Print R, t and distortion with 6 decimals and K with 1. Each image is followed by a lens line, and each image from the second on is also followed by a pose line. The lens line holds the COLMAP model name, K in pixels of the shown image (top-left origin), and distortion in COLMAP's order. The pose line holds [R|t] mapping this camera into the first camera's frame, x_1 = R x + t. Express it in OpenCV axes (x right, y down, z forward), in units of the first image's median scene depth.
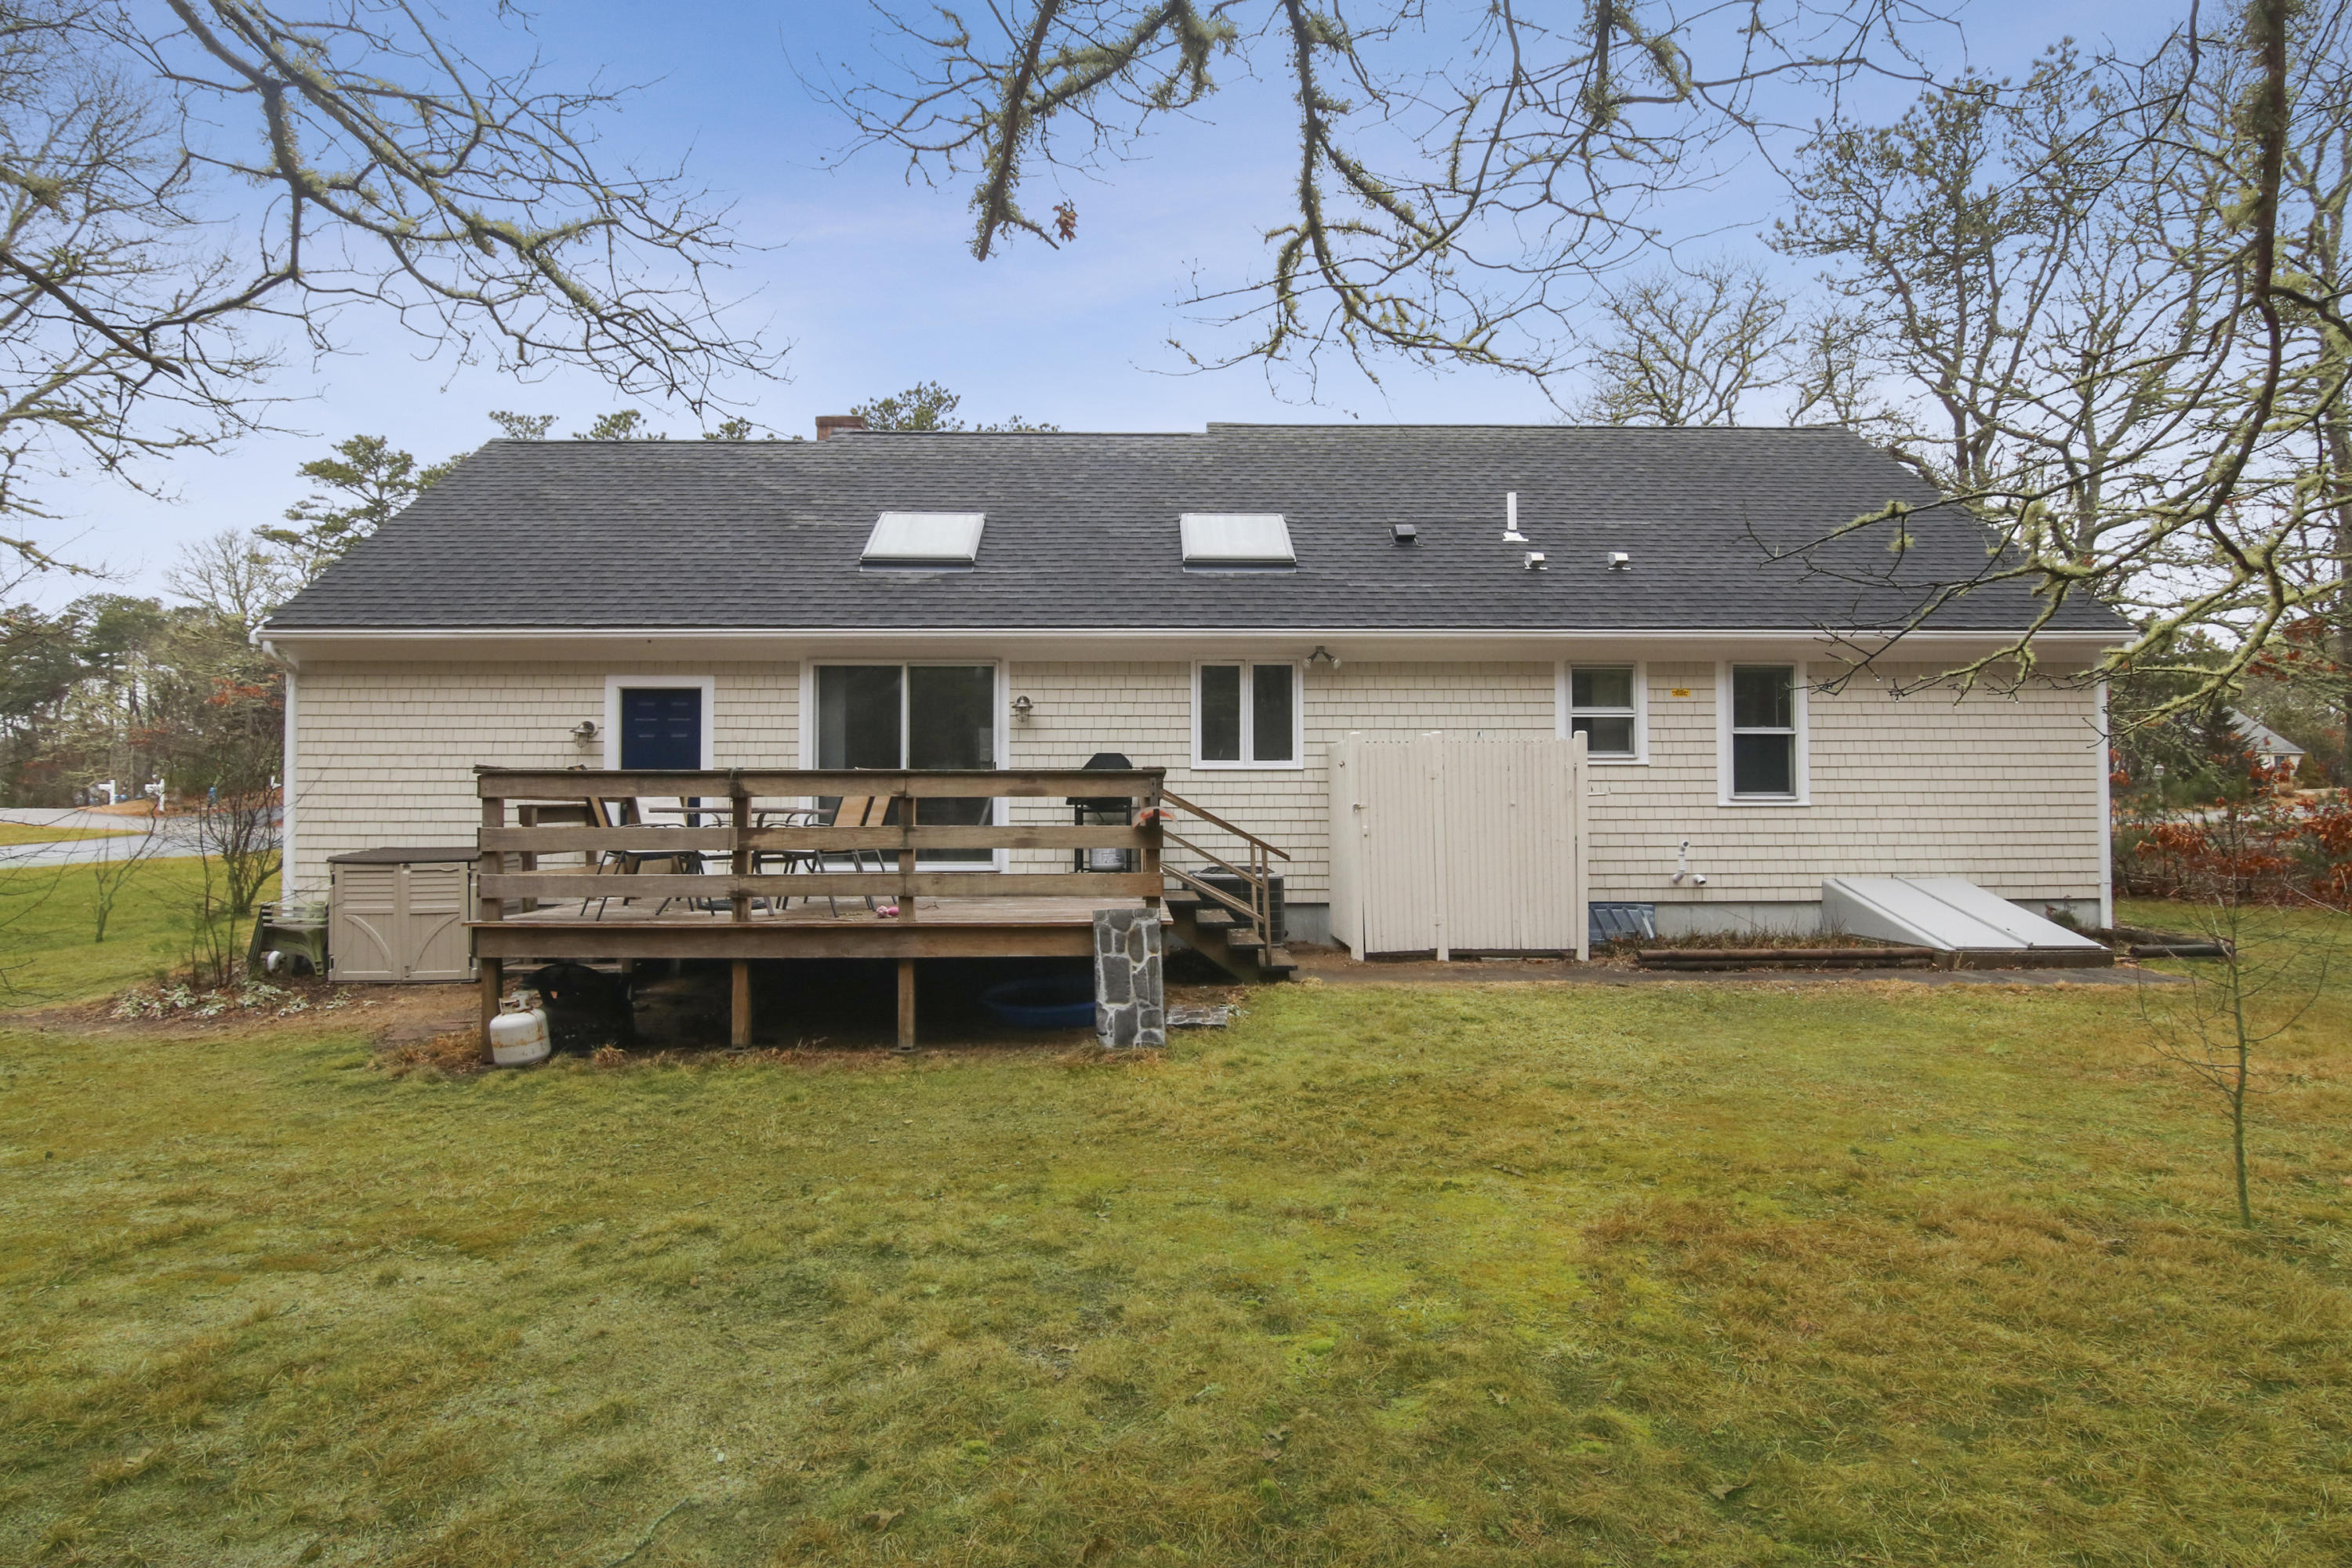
lens RADIAL K [[1210.2, 0, 1177.3], [0, 1210.2, 784.0], [0, 0, 1]] dist [-0.000231, -0.007750]
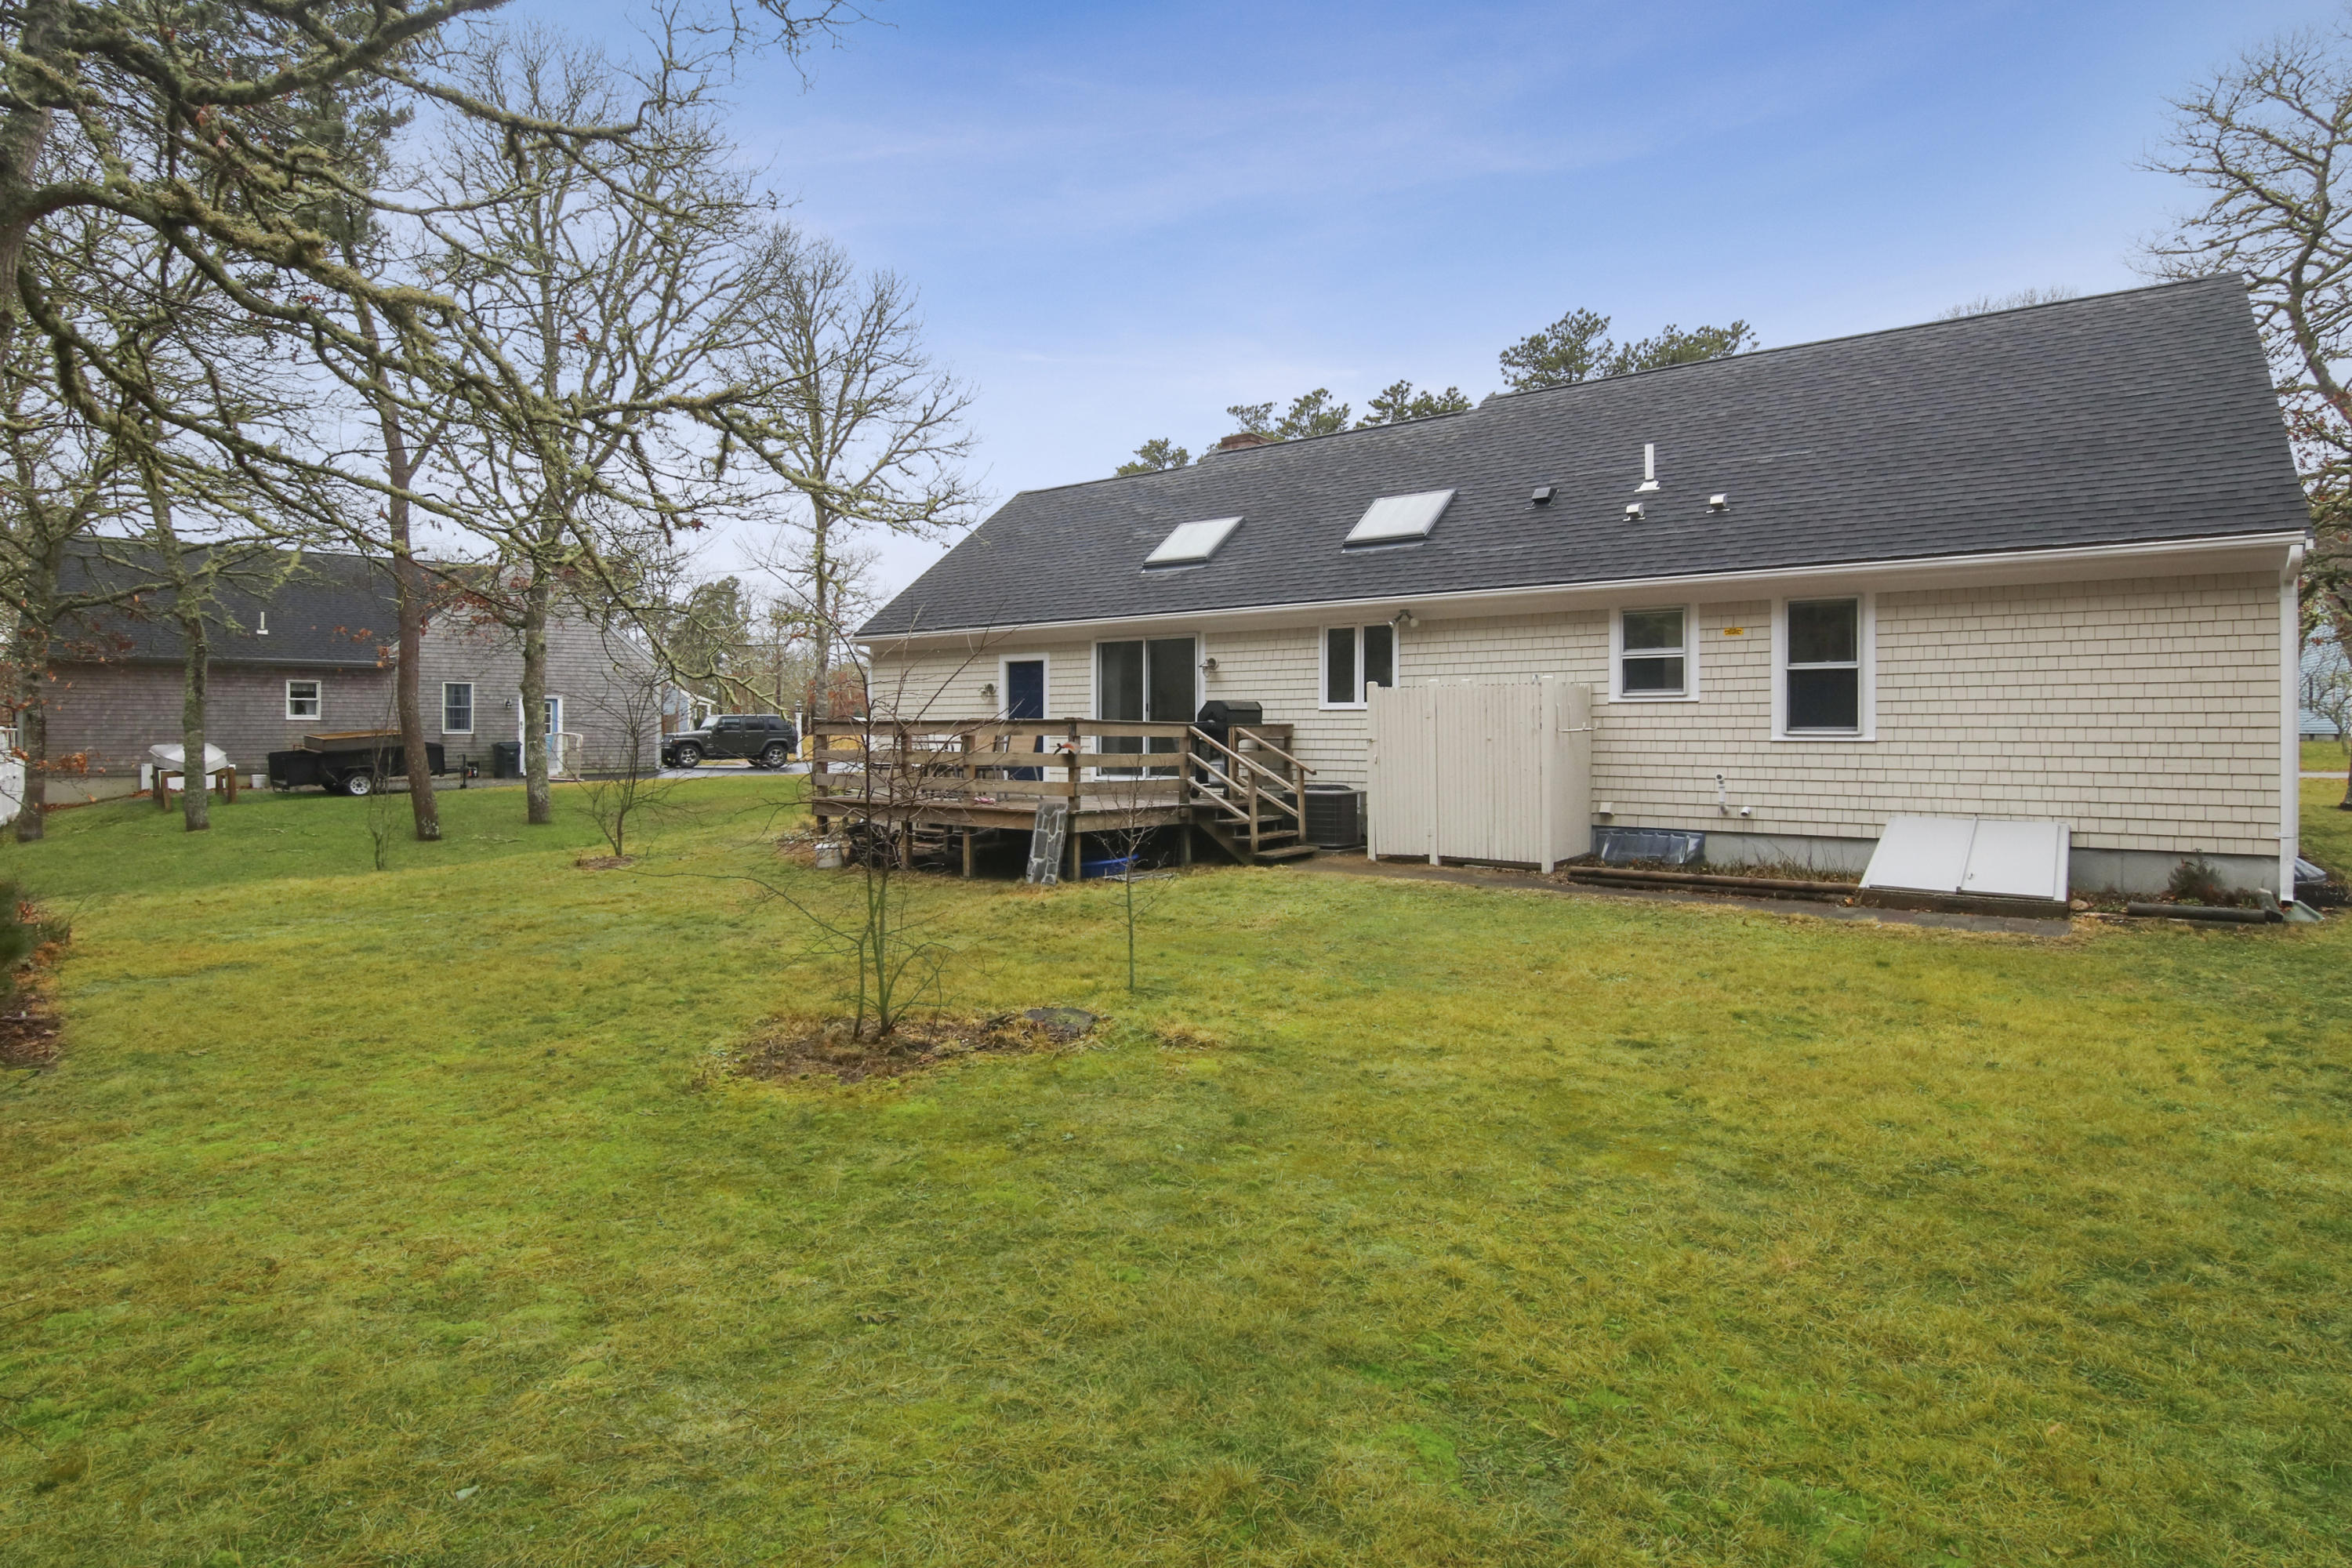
lens RADIAL K [[1210.2, 0, 1134.5], [0, 1210.2, 742.1], [0, 0, 1]] dist [-0.000231, -0.007750]
pose [[0.778305, 0.007851, -0.627838, 0.670446], [0.012031, 0.999552, 0.027413, -0.015264], [0.627772, -0.028889, 0.777861, -0.135226]]
